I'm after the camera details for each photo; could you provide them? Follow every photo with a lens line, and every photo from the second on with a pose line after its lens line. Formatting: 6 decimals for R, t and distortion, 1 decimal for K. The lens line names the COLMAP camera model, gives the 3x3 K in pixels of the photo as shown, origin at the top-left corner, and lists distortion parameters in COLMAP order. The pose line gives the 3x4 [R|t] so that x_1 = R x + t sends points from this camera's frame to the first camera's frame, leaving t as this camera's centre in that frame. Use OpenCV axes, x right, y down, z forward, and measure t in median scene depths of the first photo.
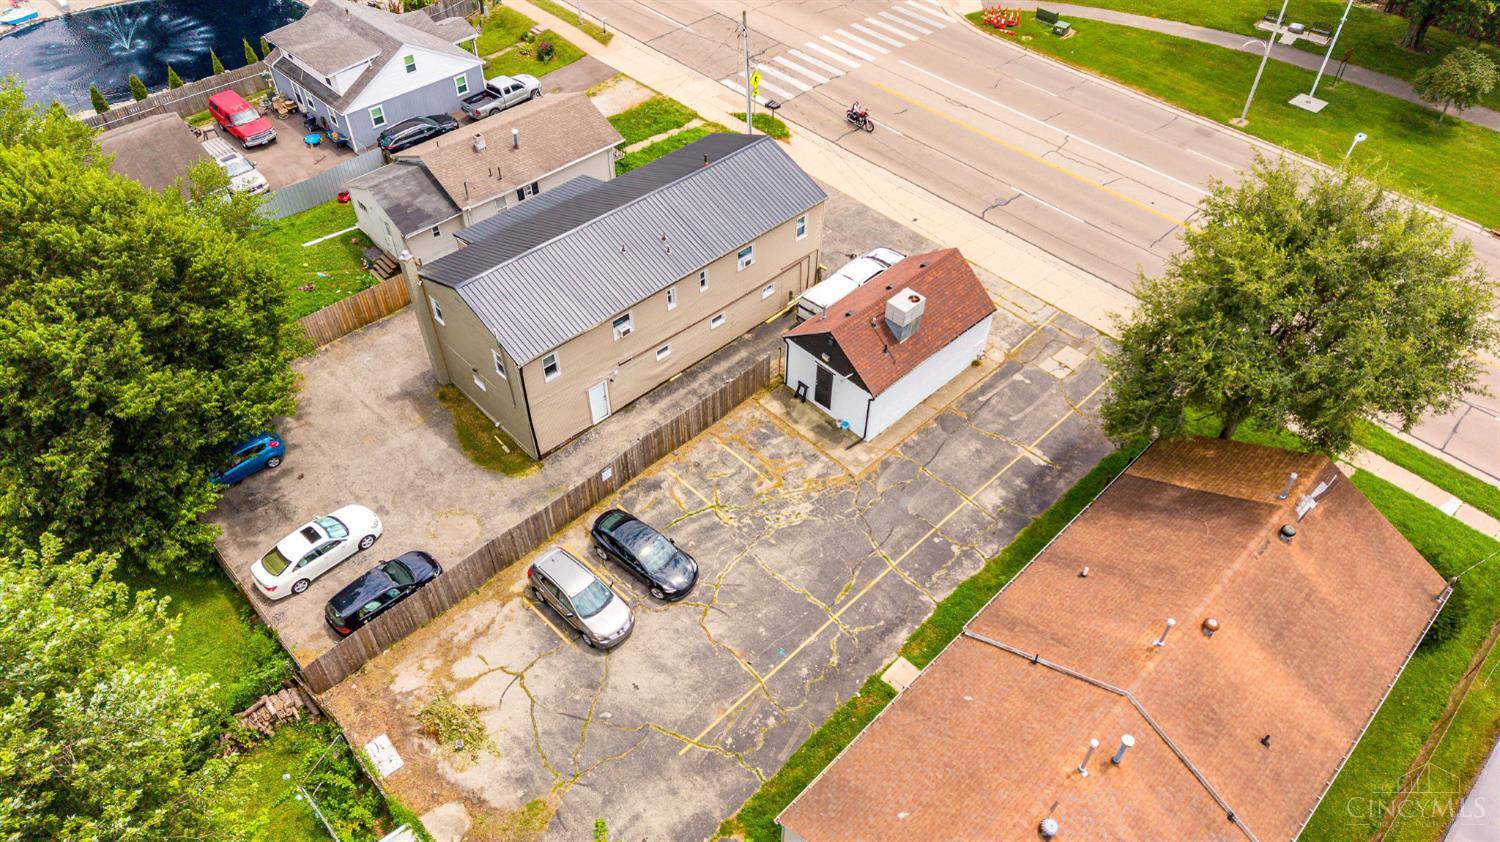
lens RADIAL K [[1004.4, 0, 758.0], [0, 1004.4, 417.9], [0, 0, 1]] dist [0.009080, -0.000585]
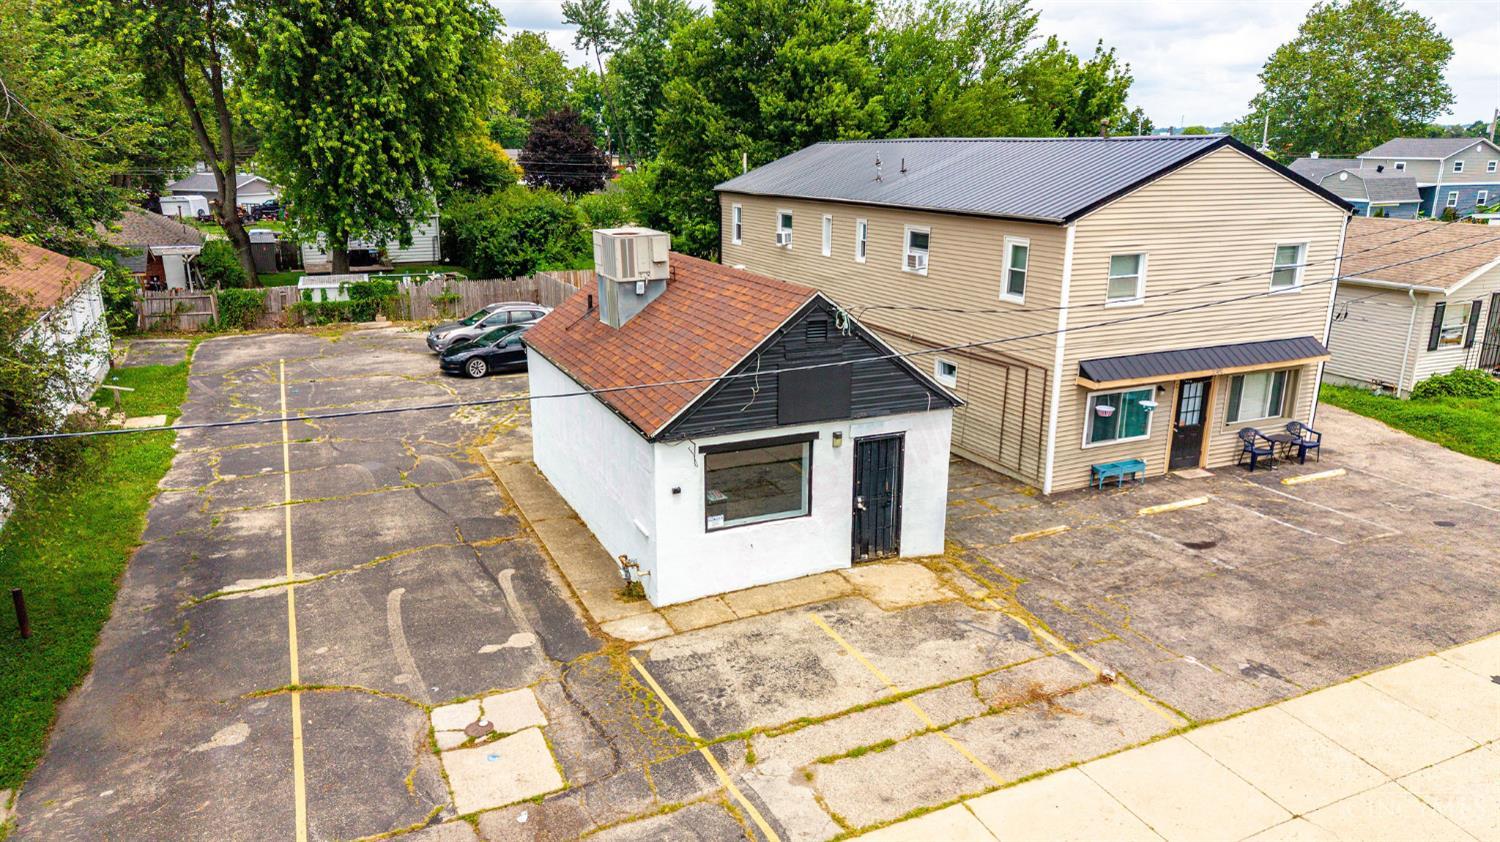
lens RADIAL K [[1004.4, 0, 758.0], [0, 1004.4, 417.9], [0, 0, 1]] dist [0.009080, -0.000585]
pose [[-0.333803, 0.224623, -0.915489, 0.538442], [-0.668143, 0.628712, 0.397876, -0.274352], [0.664951, 0.744490, -0.059786, 1.083374]]
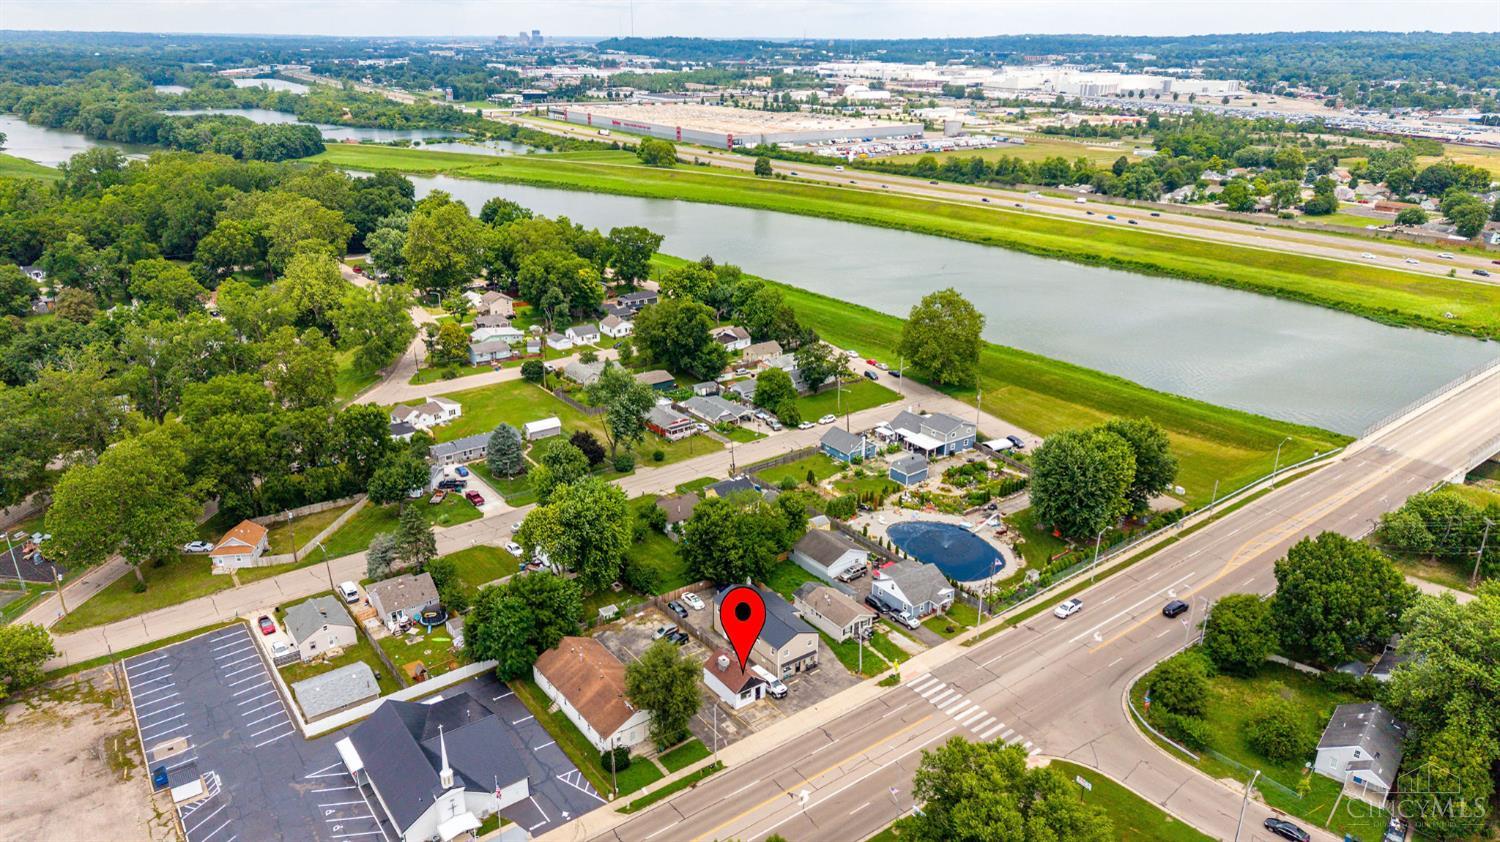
lens RADIAL K [[1004.4, 0, 758.0], [0, 1004.4, 417.9], [0, 0, 1]] dist [0.009080, -0.000585]
pose [[-0.135217, 0.328660, -0.934719, 3.060603], [-0.692124, 0.643727, 0.326467, -1.846901], [0.709000, 0.691085, 0.140431, -0.008168]]
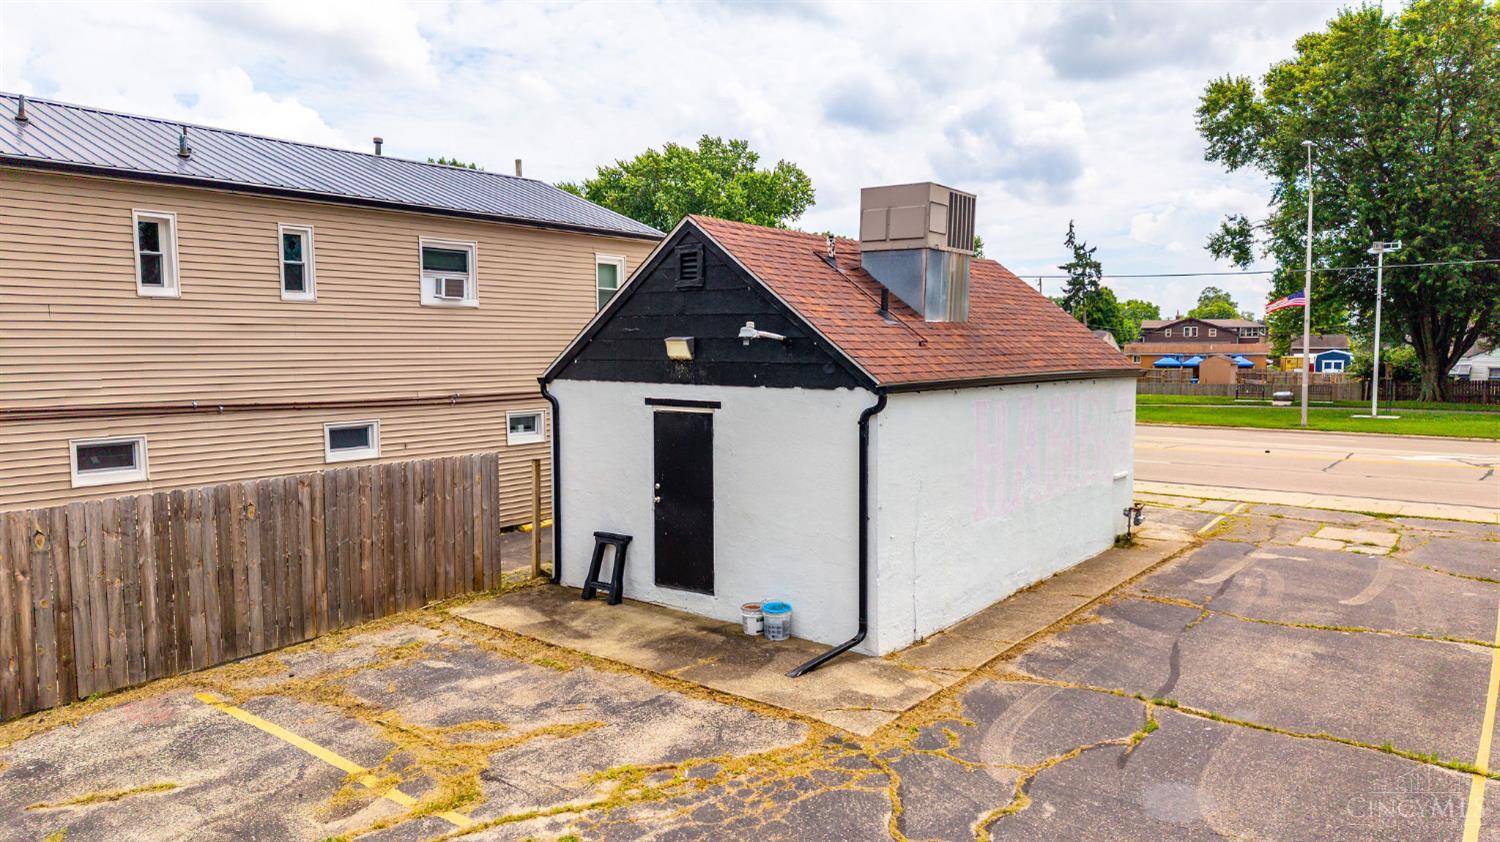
lens RADIAL K [[1004.4, 0, 758.0], [0, 1004.4, 417.9], [0, 0, 1]] dist [0.009080, -0.000585]
pose [[0.990269, -0.035604, 0.134533, 0.050001], [0.114150, 0.760773, -0.638901, 0.128469], [-0.079602, 0.648041, 0.757434, 0.776618]]
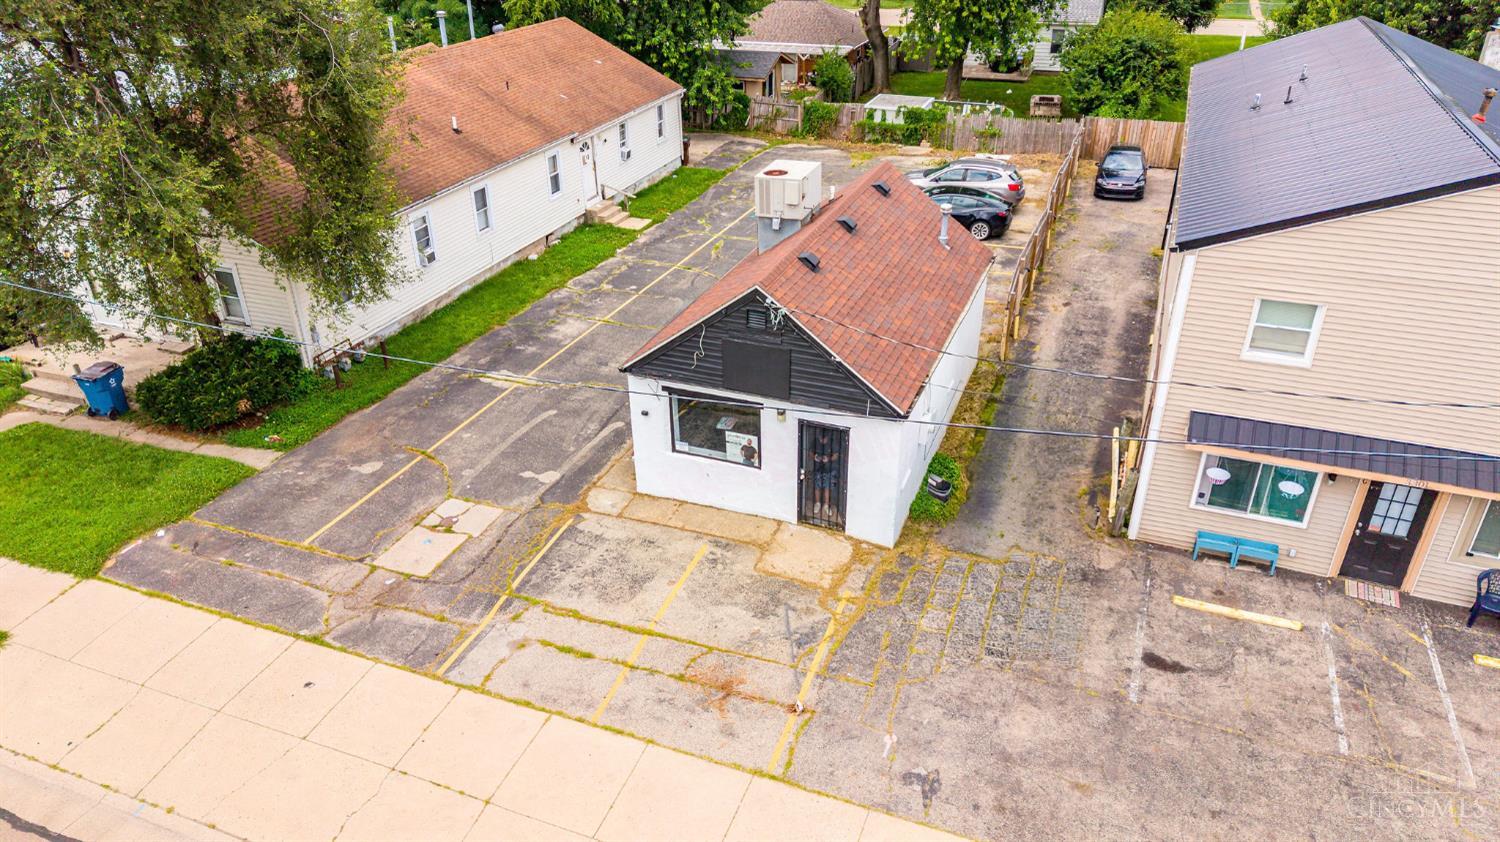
lens RADIAL K [[995.1, 0, 756.0], [0, 995.1, 442.2], [0, 0, 1]] dist [0.028067, -0.001302]
pose [[-0.909559, 0.194440, -0.367280, 0.356309], [-0.298778, 0.308323, 0.903144, -0.499530], [0.288848, 0.931198, -0.222343, 1.182946]]
